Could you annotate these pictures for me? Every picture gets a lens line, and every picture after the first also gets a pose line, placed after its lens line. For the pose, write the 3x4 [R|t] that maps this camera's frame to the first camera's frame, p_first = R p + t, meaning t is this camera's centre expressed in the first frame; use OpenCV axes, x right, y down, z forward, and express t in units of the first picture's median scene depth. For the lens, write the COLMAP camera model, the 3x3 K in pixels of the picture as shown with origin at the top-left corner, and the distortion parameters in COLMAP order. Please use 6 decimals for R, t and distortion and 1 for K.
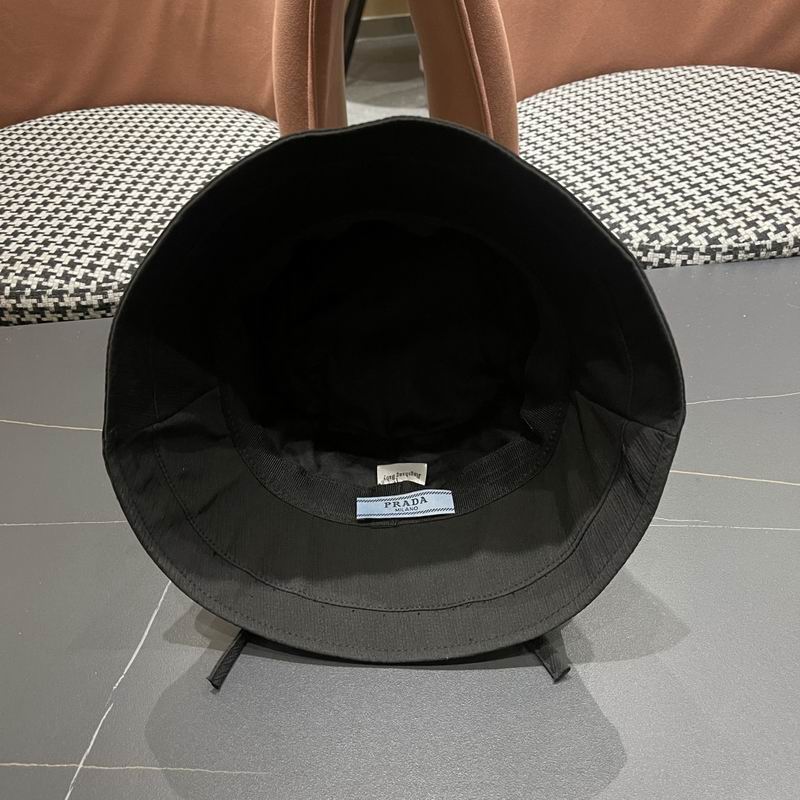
lens RADIAL K [[824.2, 0, 396.1], [0, 824.2, 407.1], [0, 0, 1]] dist [0.008008, 0.000000]
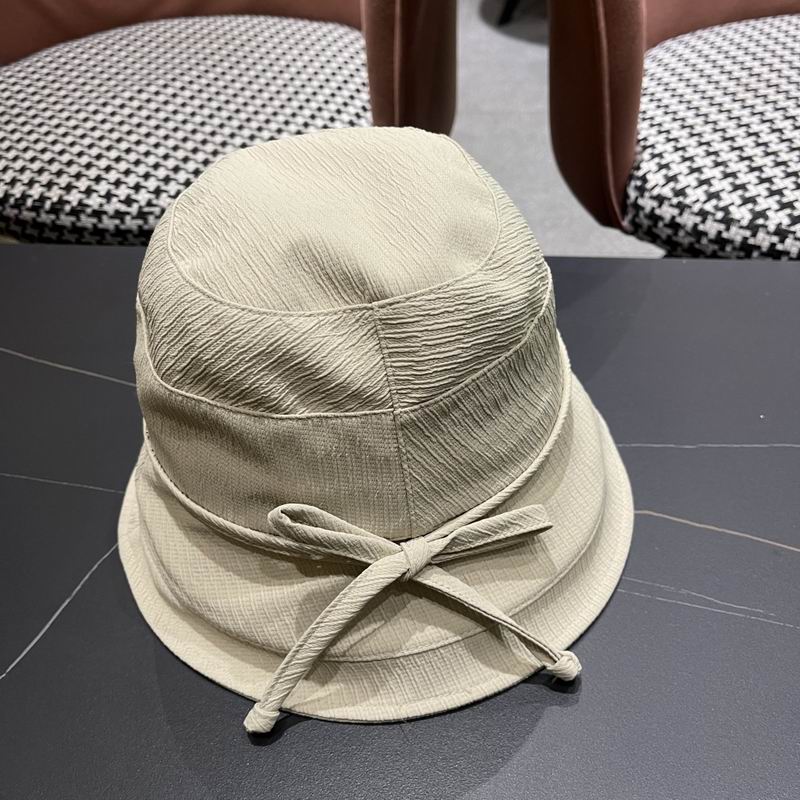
lens RADIAL K [[824.2, 0, 397.5], [0, 824.2, 410.5], [0, 0, 1]] dist [0.008008, 0.000000]
pose [[0.975269, 0.143997, -0.167679, 0.097532], [-0.133111, 0.988297, 0.074508, -0.034379], [0.176445, -0.050346, 0.983022, 0.149520]]
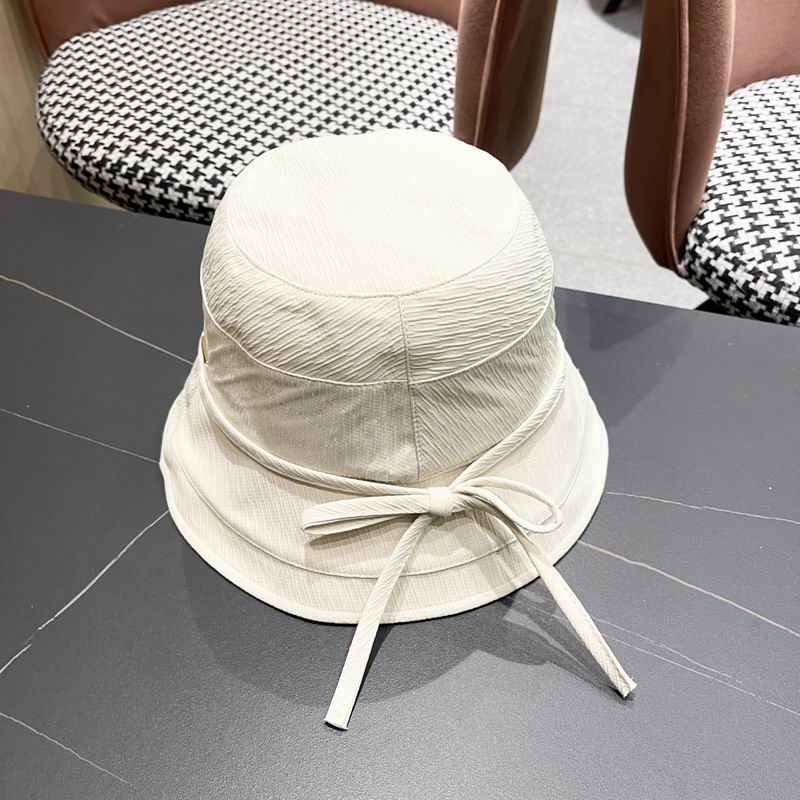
lens RADIAL K [[824.2, 0, 394.4], [0, 824.2, 401.7], [0, 0, 1]] dist [0.008008, 0.000000]
pose [[0.930793, 0.291849, -0.220109, 0.107723], [-0.269100, 0.954600, 0.127769, -0.088604], [0.247405, -0.059695, 0.967071, 0.104519]]
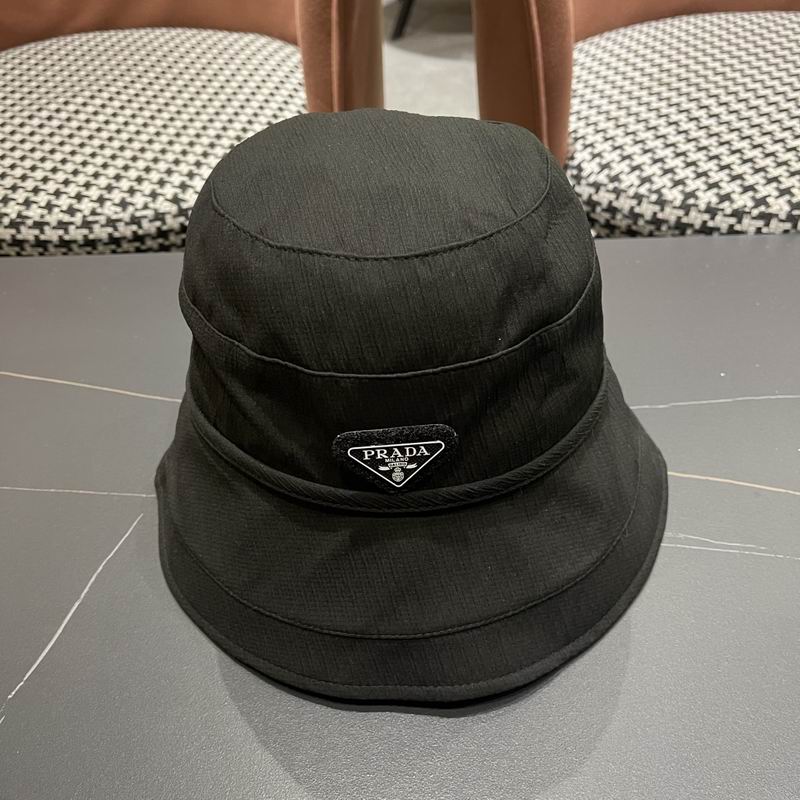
lens RADIAL K [[824.2, 0, 397.1], [0, 824.2, 402.7], [0, 0, 1]] dist [0.008008, 0.000000]
pose [[0.995946, 0.069750, -0.056799, 0.039605], [-0.067881, 0.997107, 0.034188, -0.002792], [0.059019, -0.030193, 0.997800, 0.125808]]
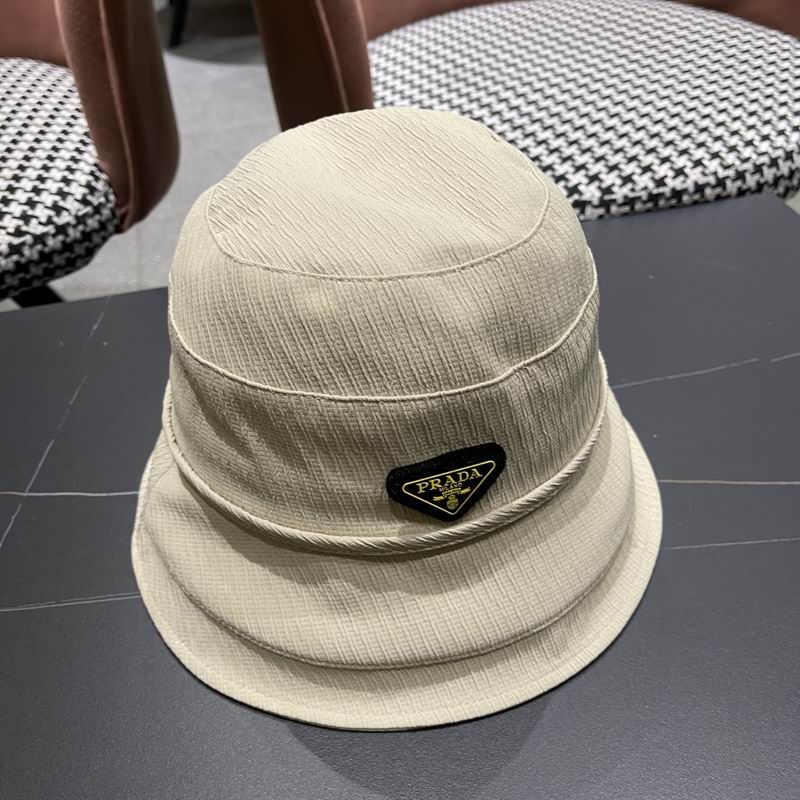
lens RADIAL K [[824.2, 0, 405.3], [0, 824.2, 408.5], [0, 0, 1]] dist [0.008008, 0.000000]
pose [[0.985093, -0.090205, 0.146472, 0.030118], [0.084466, 0.995412, 0.044955, -0.030935], [-0.149855, -0.031913, 0.988193, 0.167768]]
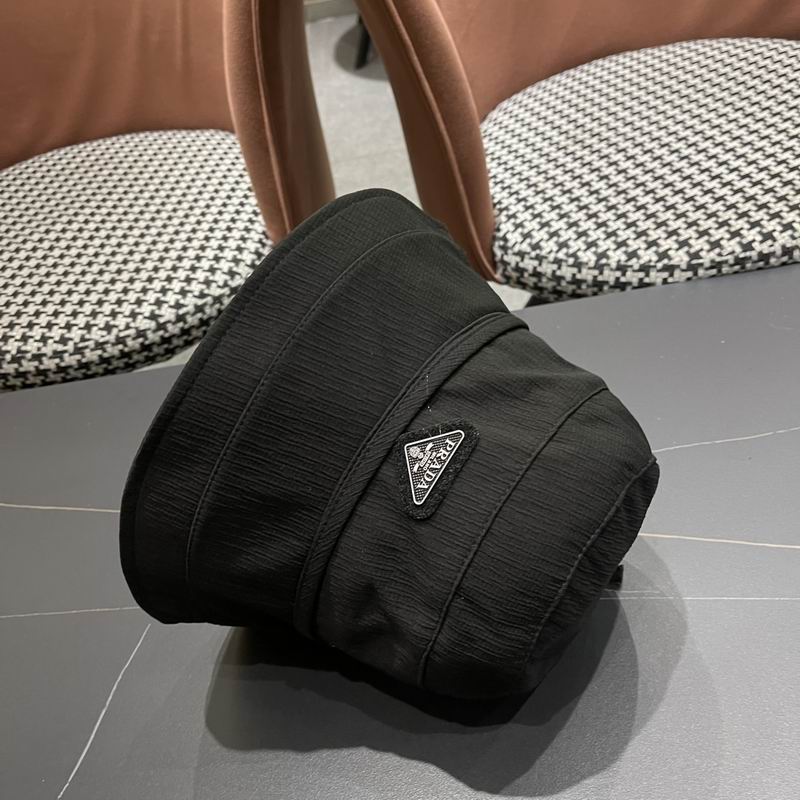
lens RADIAL K [[824.2, 0, 409.2], [0, 824.2, 411.1], [0, 0, 1]] dist [0.008008, 0.000000]
pose [[0.994717, -0.064324, -0.080009, 0.119240], [0.068930, 0.996037, 0.056203, -0.096243], [0.076077, -0.061421, 0.995208, 0.024537]]
